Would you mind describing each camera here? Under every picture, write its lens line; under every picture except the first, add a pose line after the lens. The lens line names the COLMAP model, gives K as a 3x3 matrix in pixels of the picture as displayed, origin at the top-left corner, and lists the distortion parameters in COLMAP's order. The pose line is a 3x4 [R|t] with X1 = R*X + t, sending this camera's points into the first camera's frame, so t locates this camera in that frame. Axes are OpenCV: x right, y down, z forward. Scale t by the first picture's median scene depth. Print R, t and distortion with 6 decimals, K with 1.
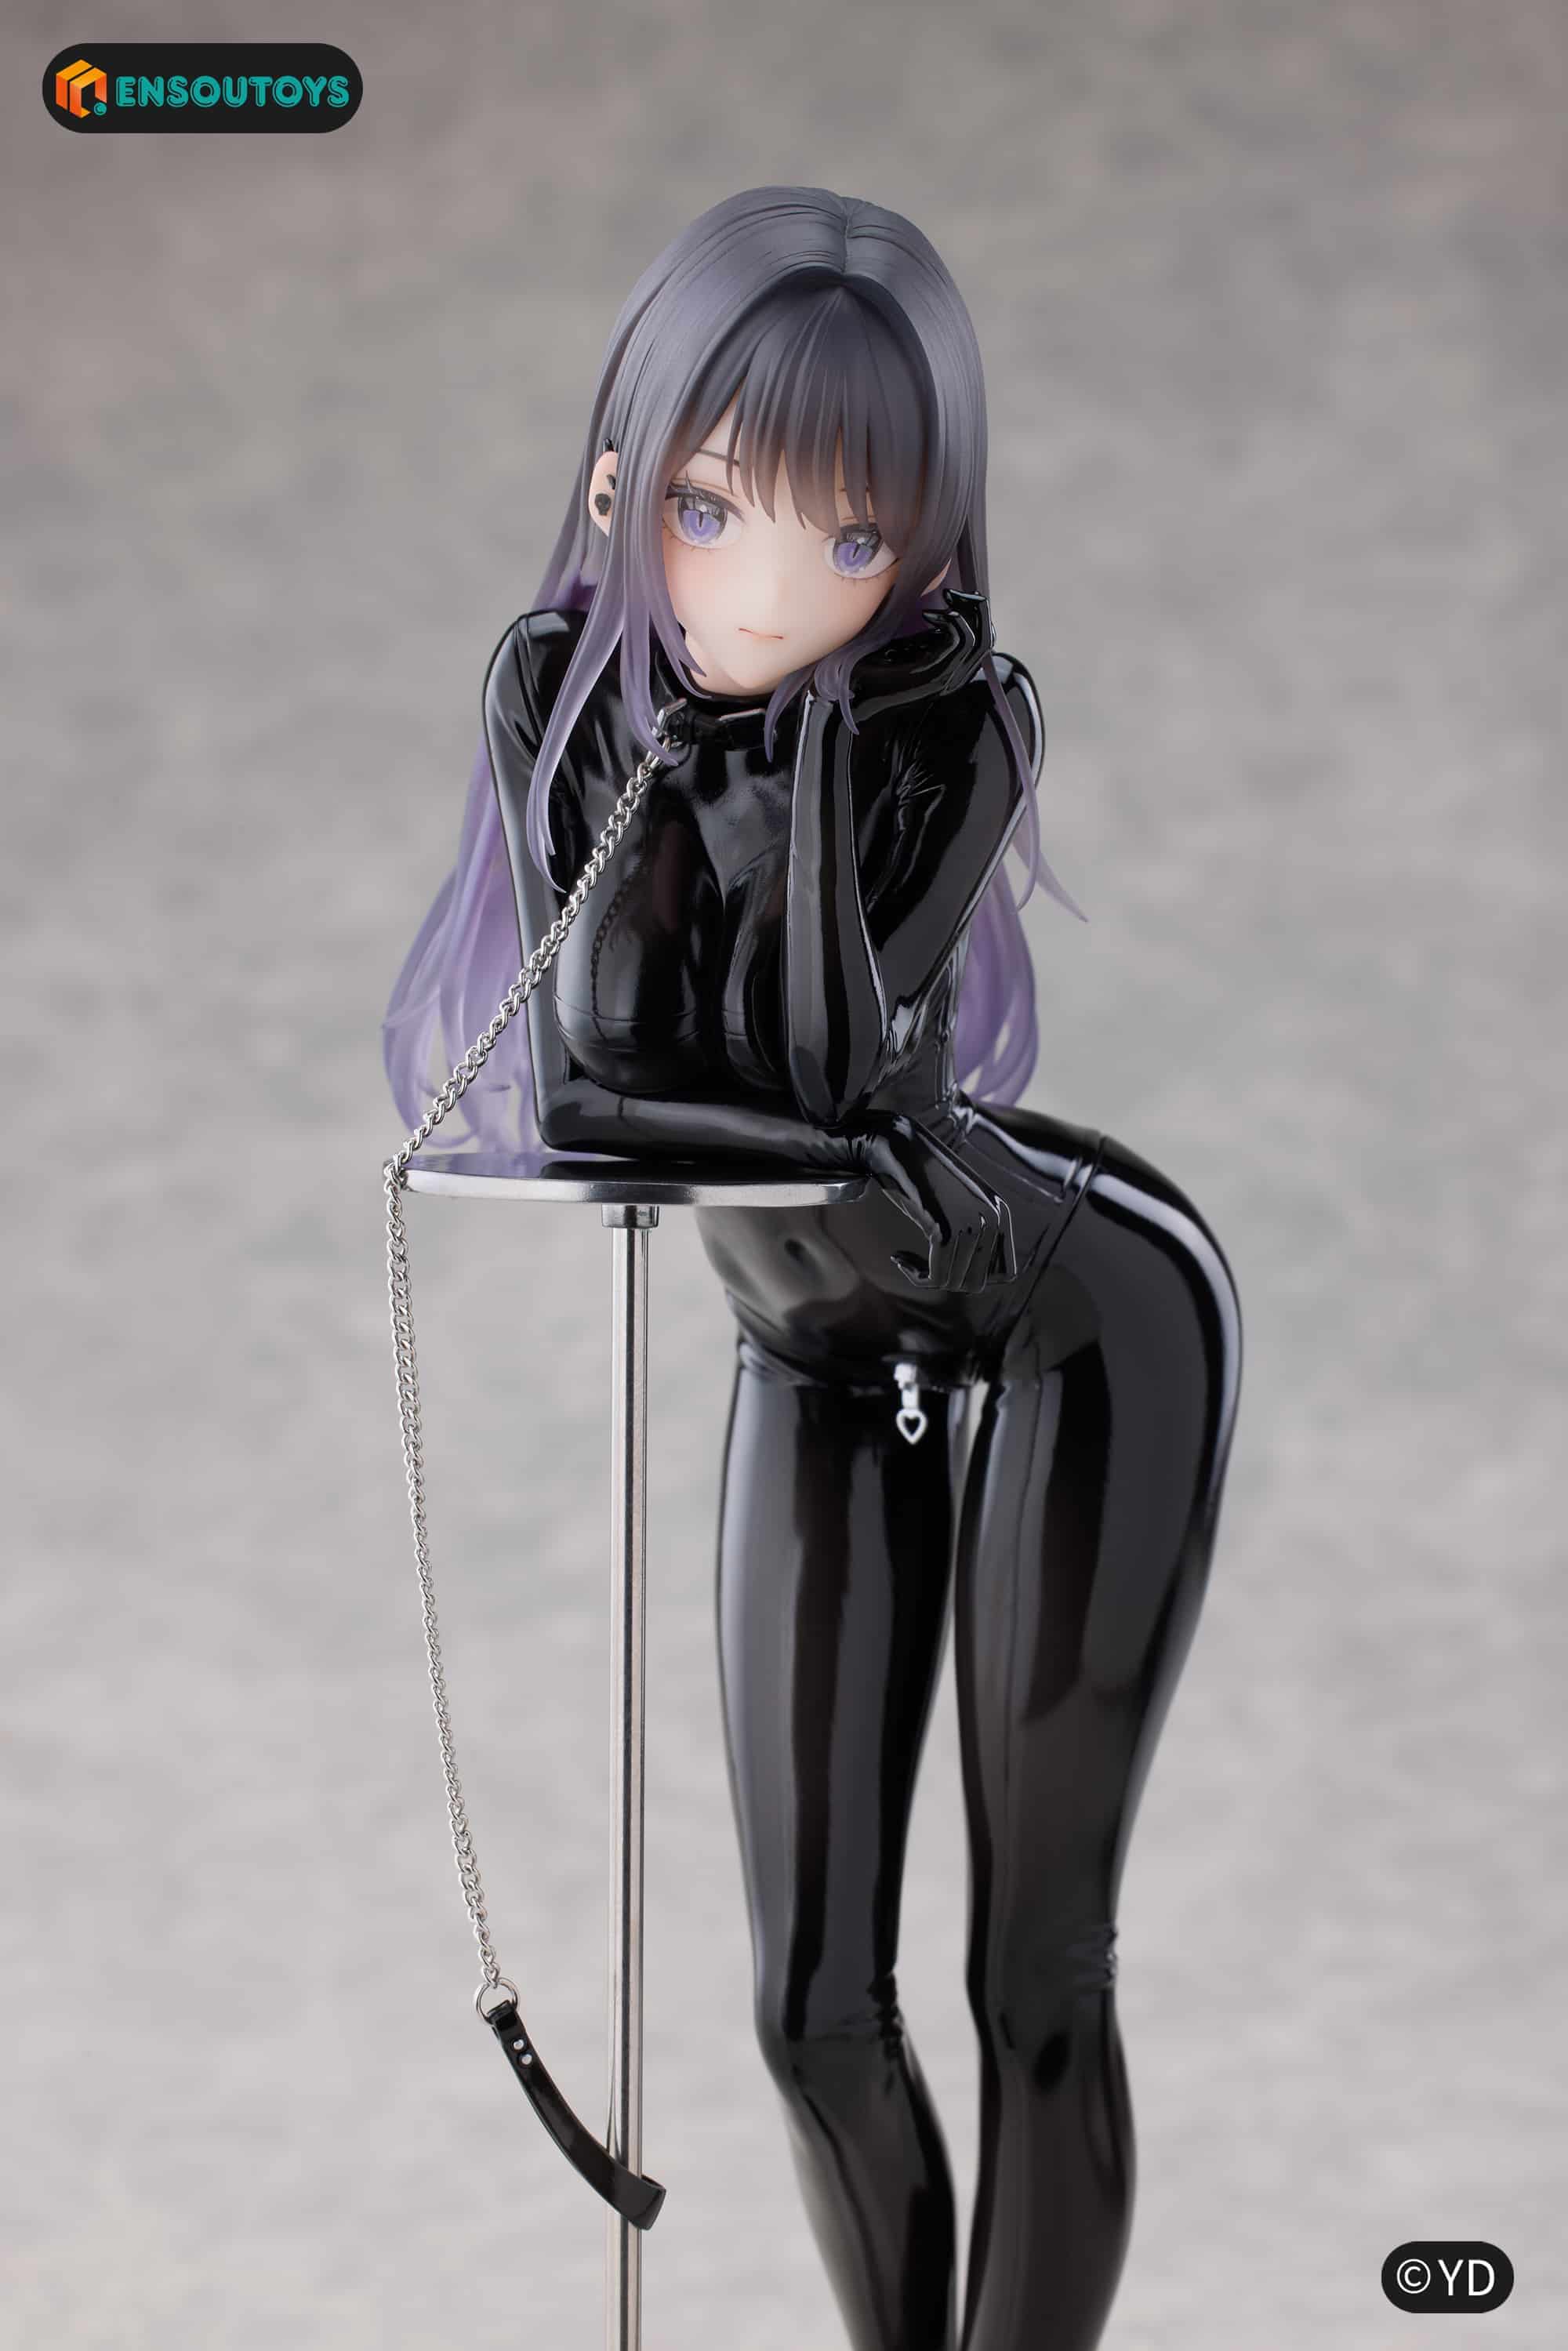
lens RADIAL K [[6793.9, 0, 789.7], [0, 6793.9, 1172.1], [0, 0, 1]] dist [0.251172, 0.212559]
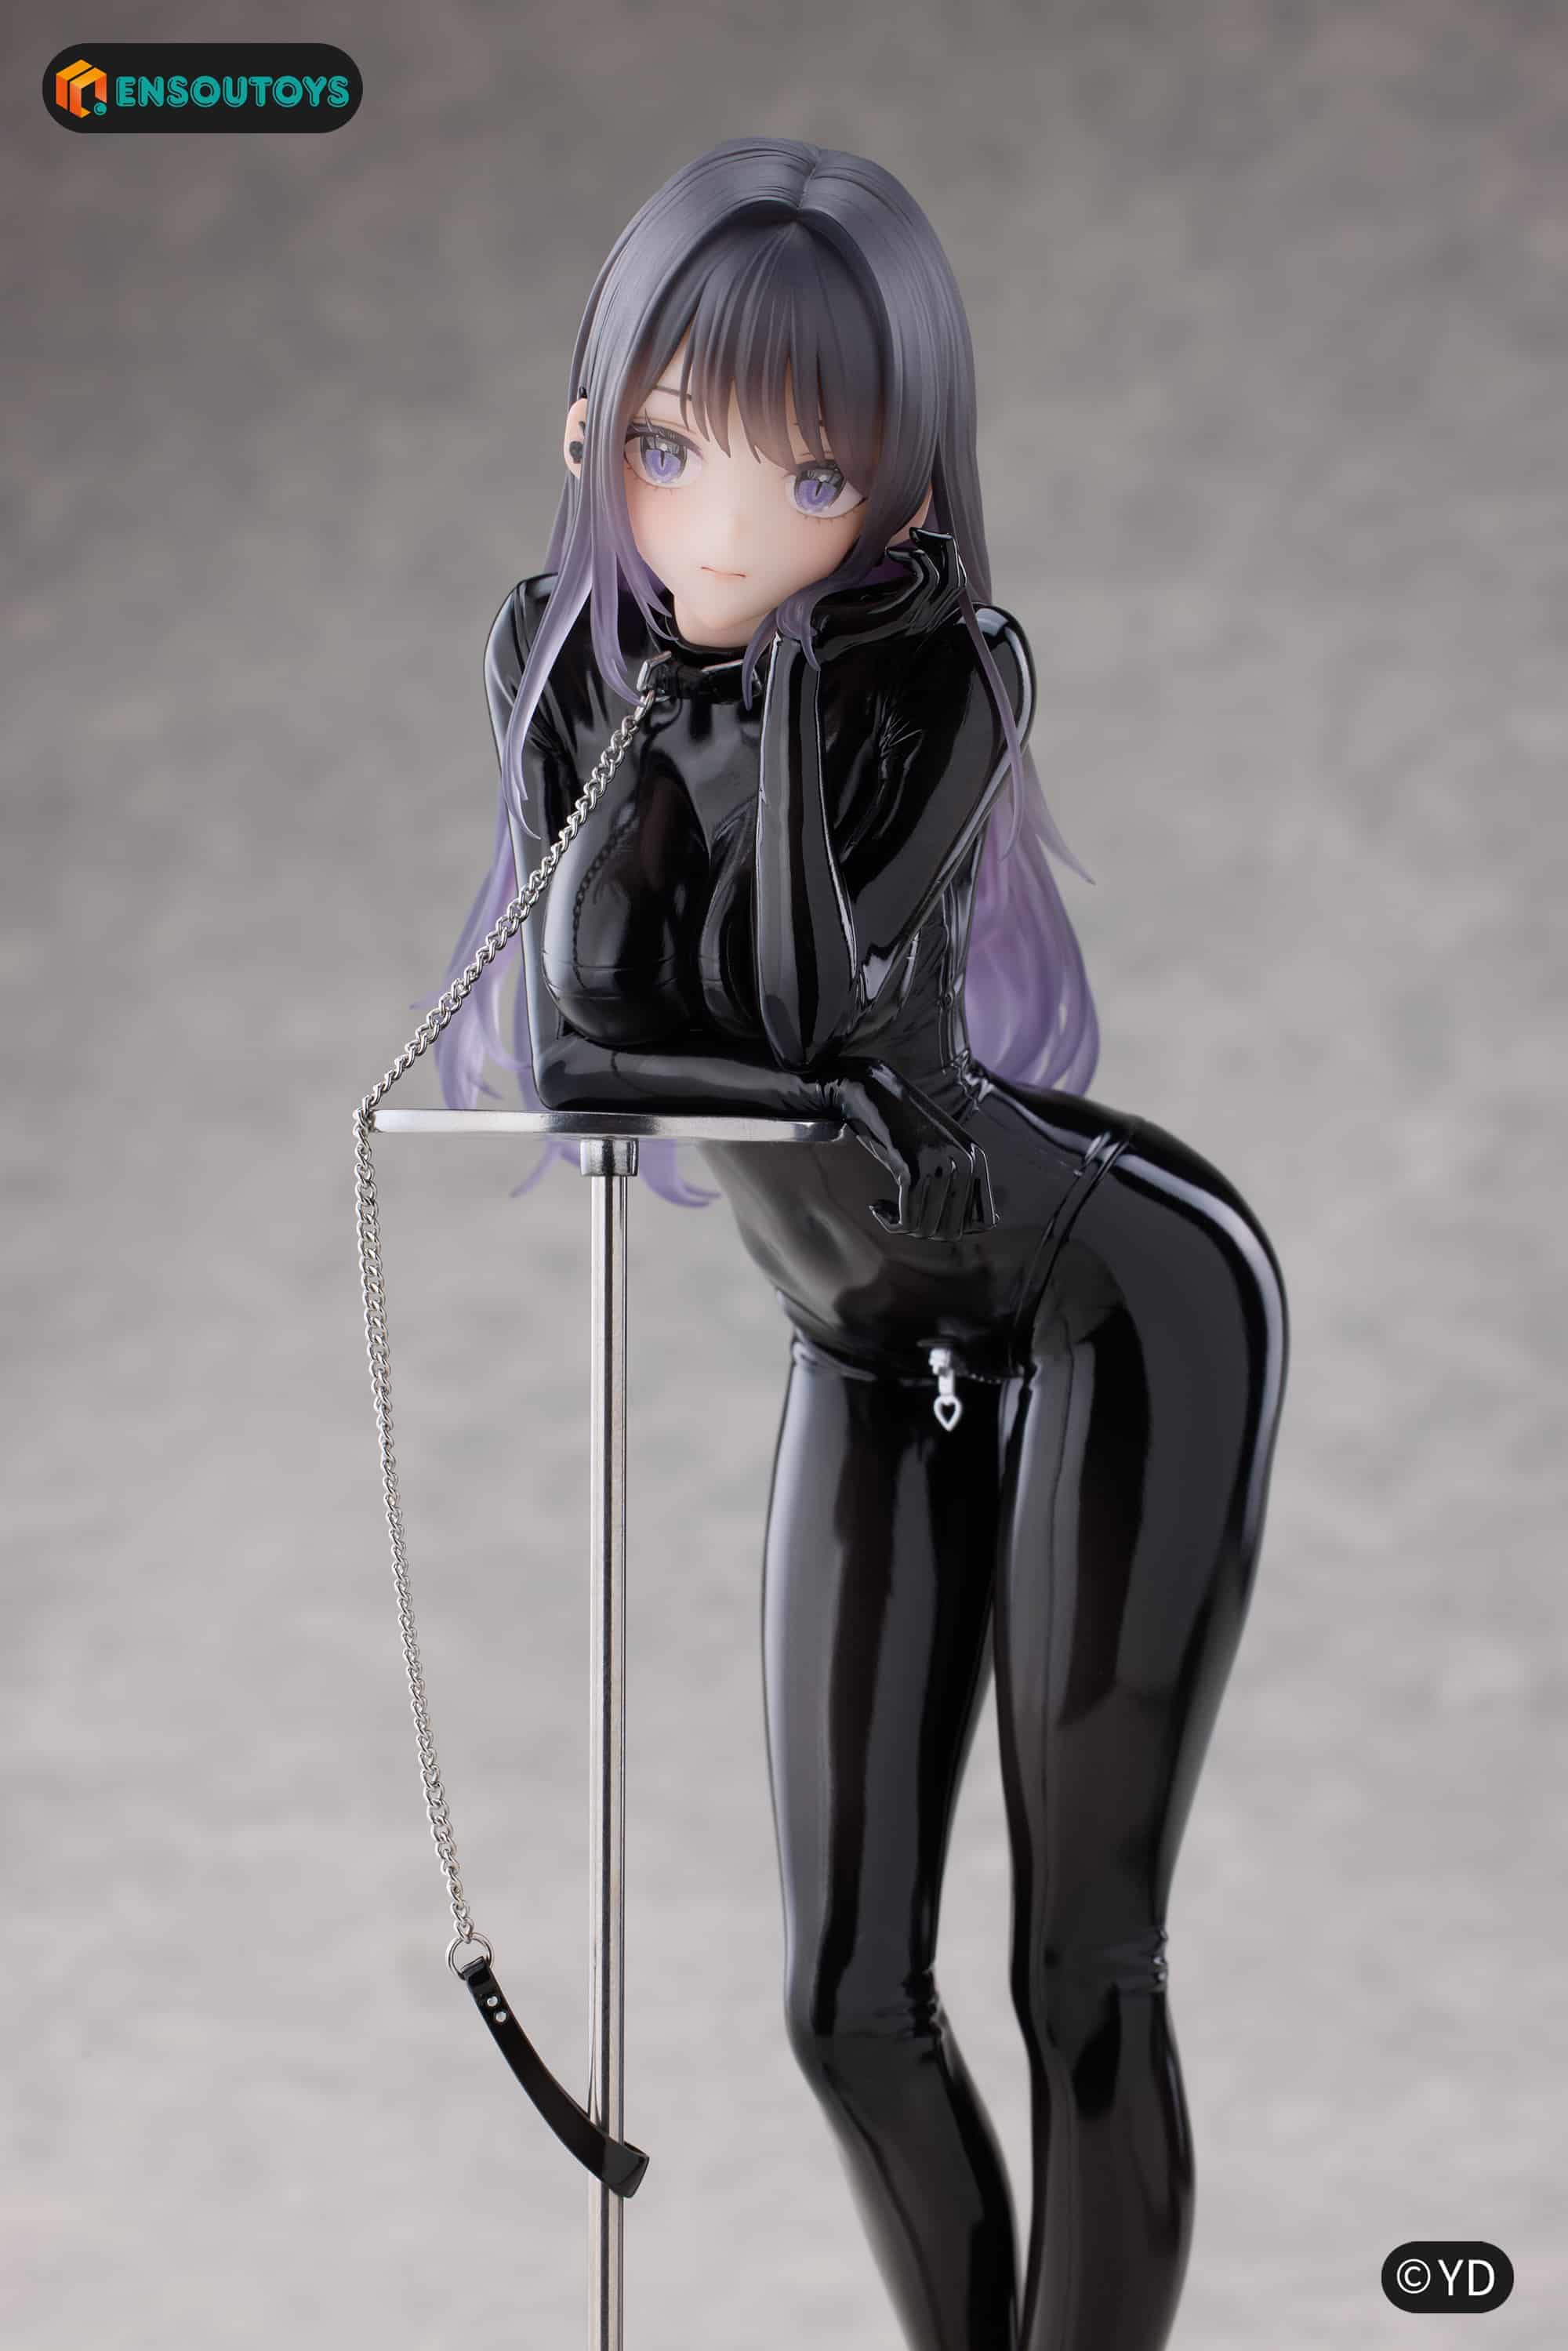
lens RADIAL K [[6793.9, 0, 789.7], [0, 6793.9, 1172.1], [0, 0, 1]] dist [0.251172, 0.212559]
pose [[0.992004, -0.004368, -0.126134, 0.128617], [-0.004822, 0.997359, -0.072466, 0.079542], [0.126117, 0.072495, 0.989363, 0.018152]]
